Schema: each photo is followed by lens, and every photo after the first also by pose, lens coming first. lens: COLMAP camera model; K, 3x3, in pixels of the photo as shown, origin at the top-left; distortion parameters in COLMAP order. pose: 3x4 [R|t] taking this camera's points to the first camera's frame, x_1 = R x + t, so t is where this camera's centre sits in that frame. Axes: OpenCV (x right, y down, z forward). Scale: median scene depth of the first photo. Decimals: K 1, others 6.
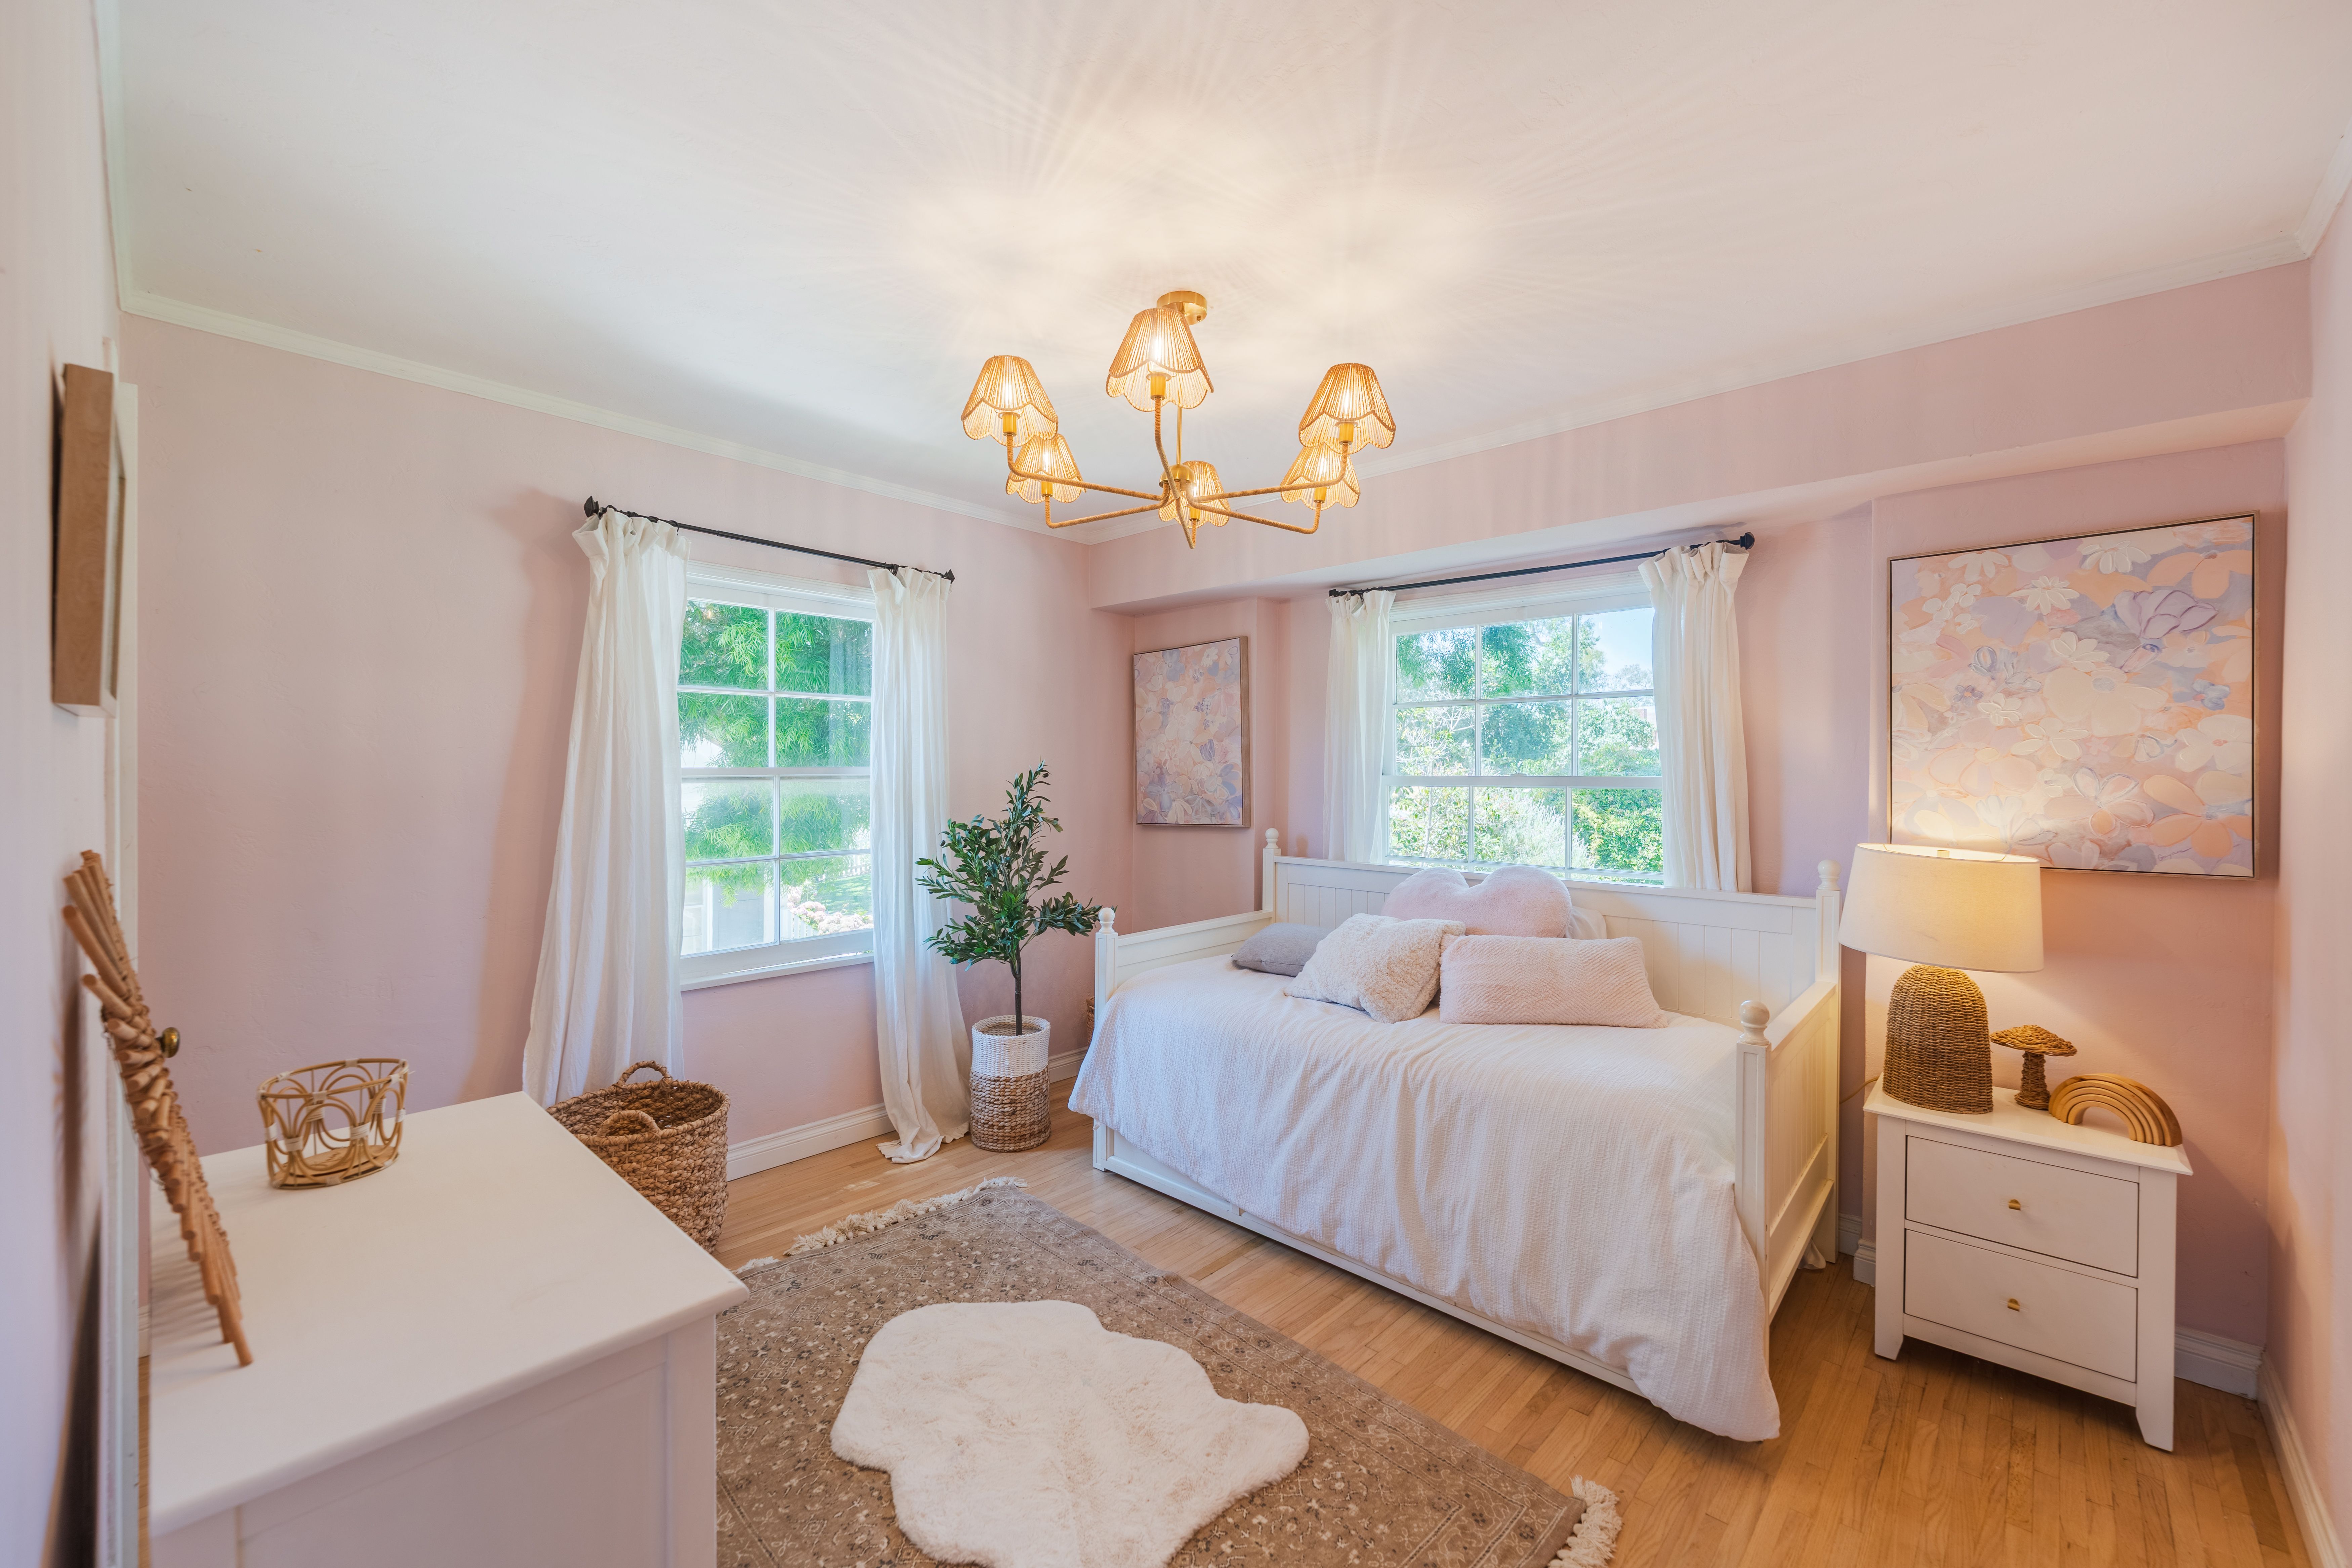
lens RADIAL K [[937.0, 0, 1178.6], [0, 937.0, 787.4], [0, 0, 1]] dist [-0.001345, 0.000172]
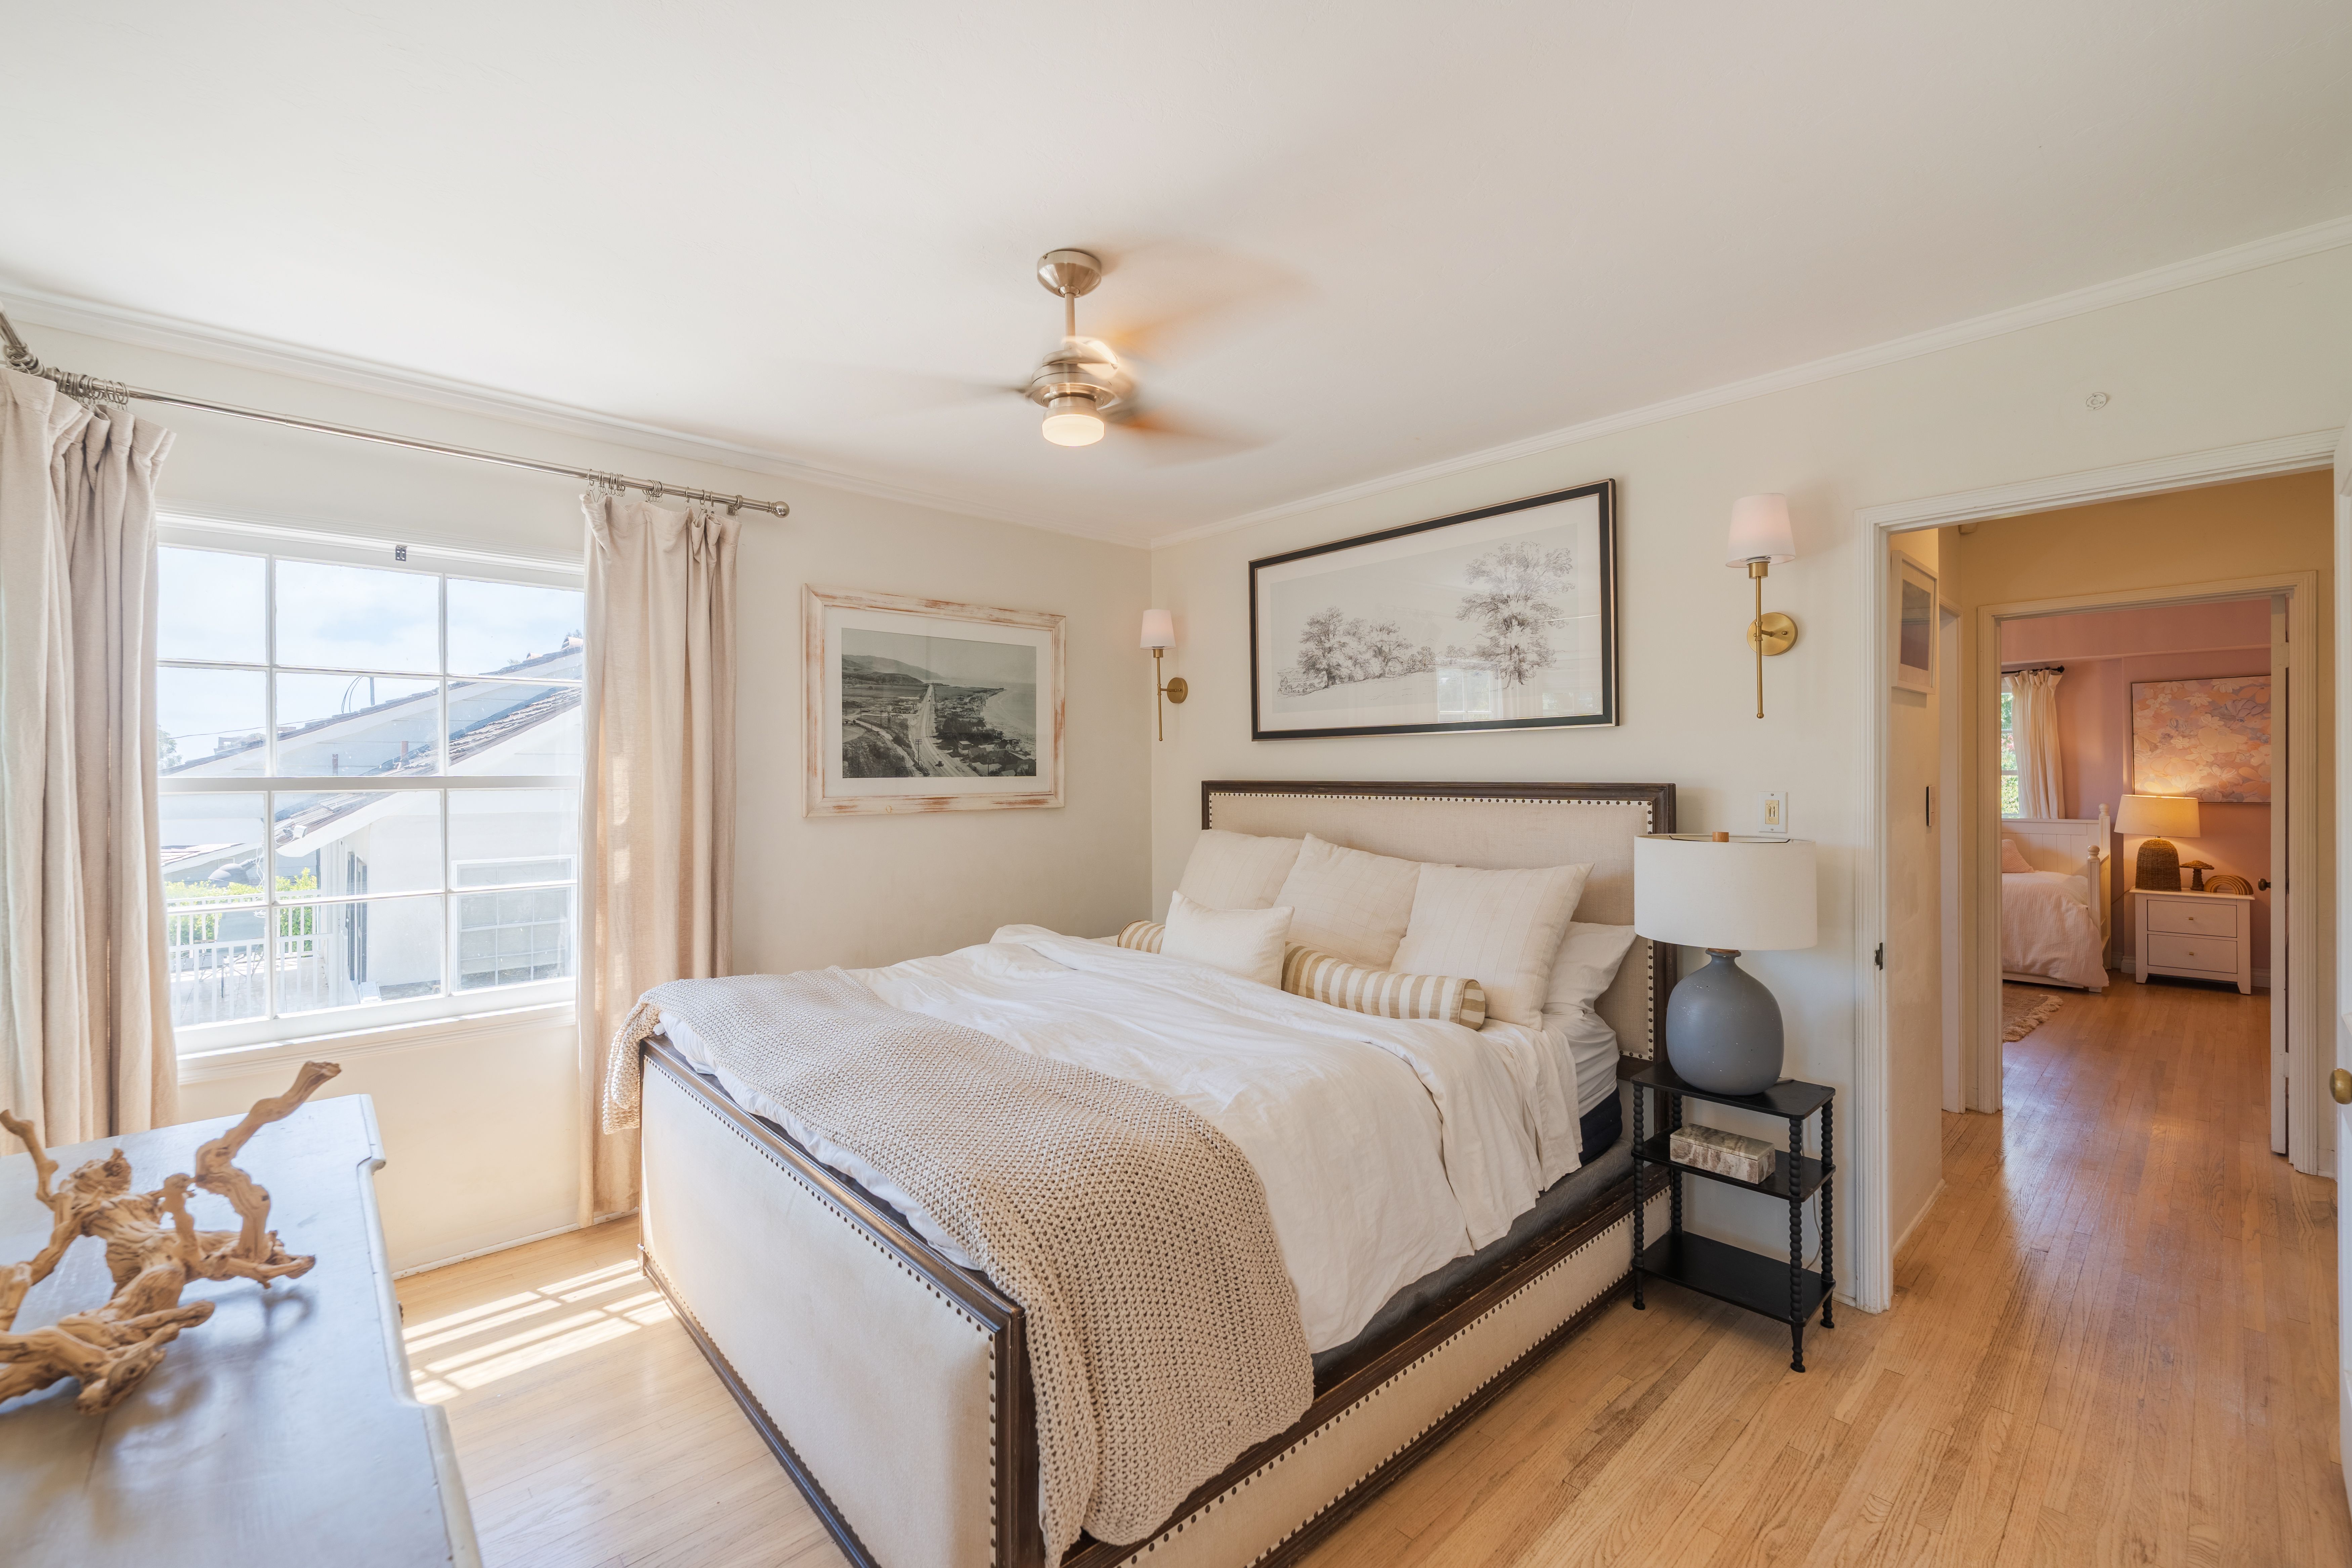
lens RADIAL K [[937.0, 0, 1182.6], [0, 937.0, 775.5], [0, 0, 1]] dist [-0.001345, 0.000172]
pose [[0.995479, -0.018836, -0.093093, -1.743512], [0.018389, 0.999815, -0.005663, -0.028434], [0.093182, 0.003925, 0.995641, -1.961475]]
